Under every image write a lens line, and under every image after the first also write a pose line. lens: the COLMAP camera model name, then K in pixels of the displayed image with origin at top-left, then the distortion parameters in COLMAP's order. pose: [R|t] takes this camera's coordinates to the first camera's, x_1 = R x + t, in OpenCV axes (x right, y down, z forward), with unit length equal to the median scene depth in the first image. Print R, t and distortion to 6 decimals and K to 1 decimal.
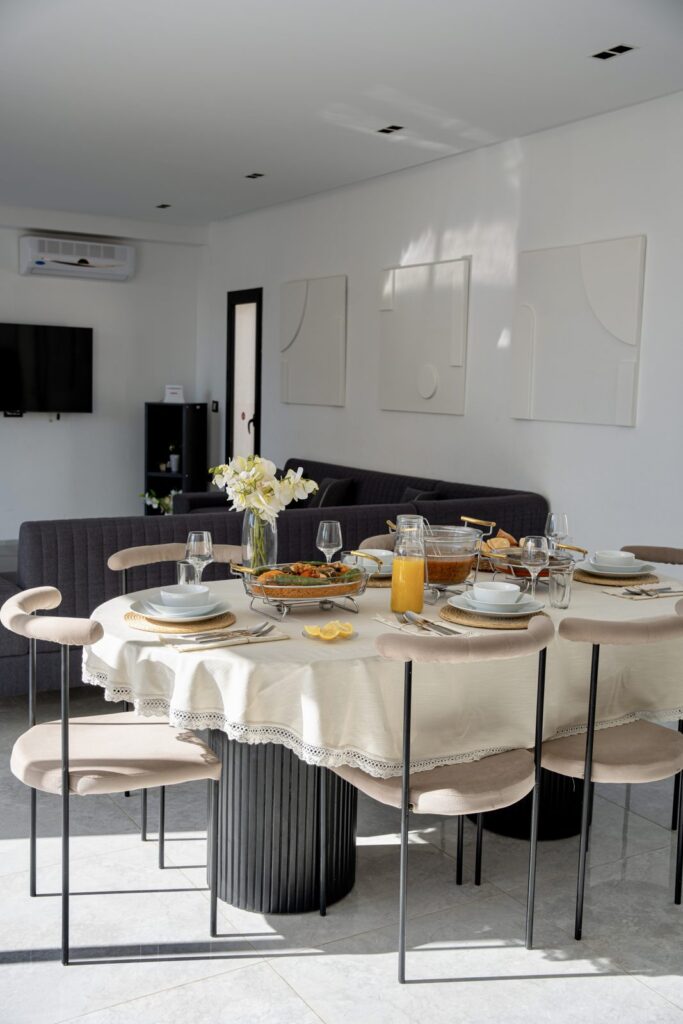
lens RADIAL K [[1139.4, 0, 341.5], [0, 1139.4, 512.0], [0, 0, 1]] dist [-0.046638, 0.245011]
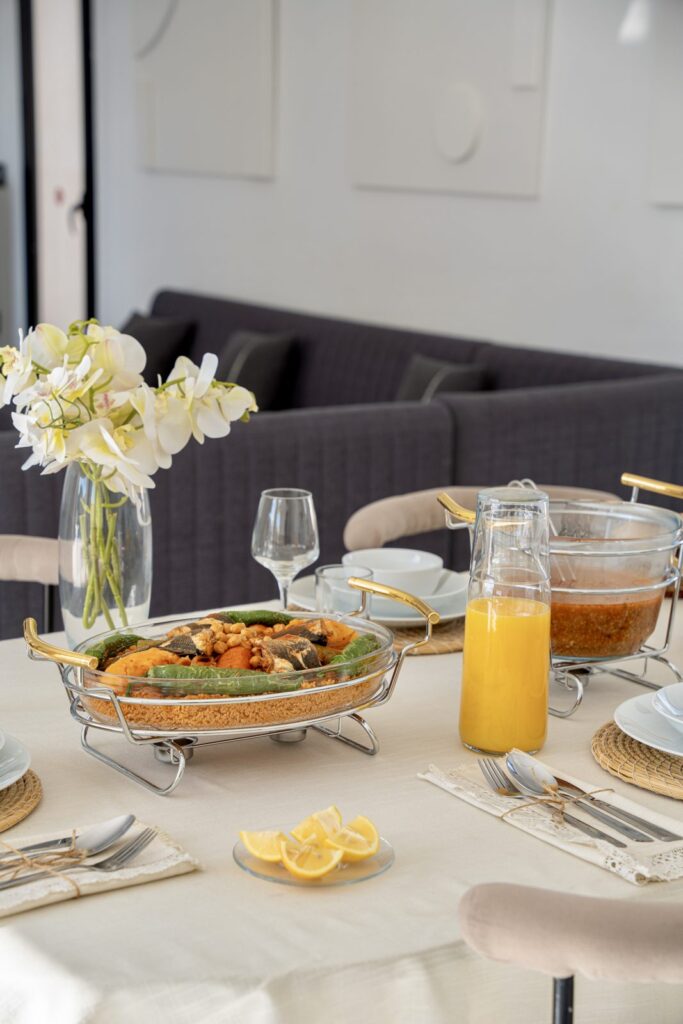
lens RADIAL K [[1951.4, 0, 341.5], [0, 1951.4, 512.0], [0, 0, 1]] dist [0.228699, 0.132019]
pose [[0.998610, -0.010126, 0.051734, -0.026837], [0.005937, 0.996737, 0.080498, -0.039276], [-0.052380, -0.080079, 0.995411, 0.344998]]
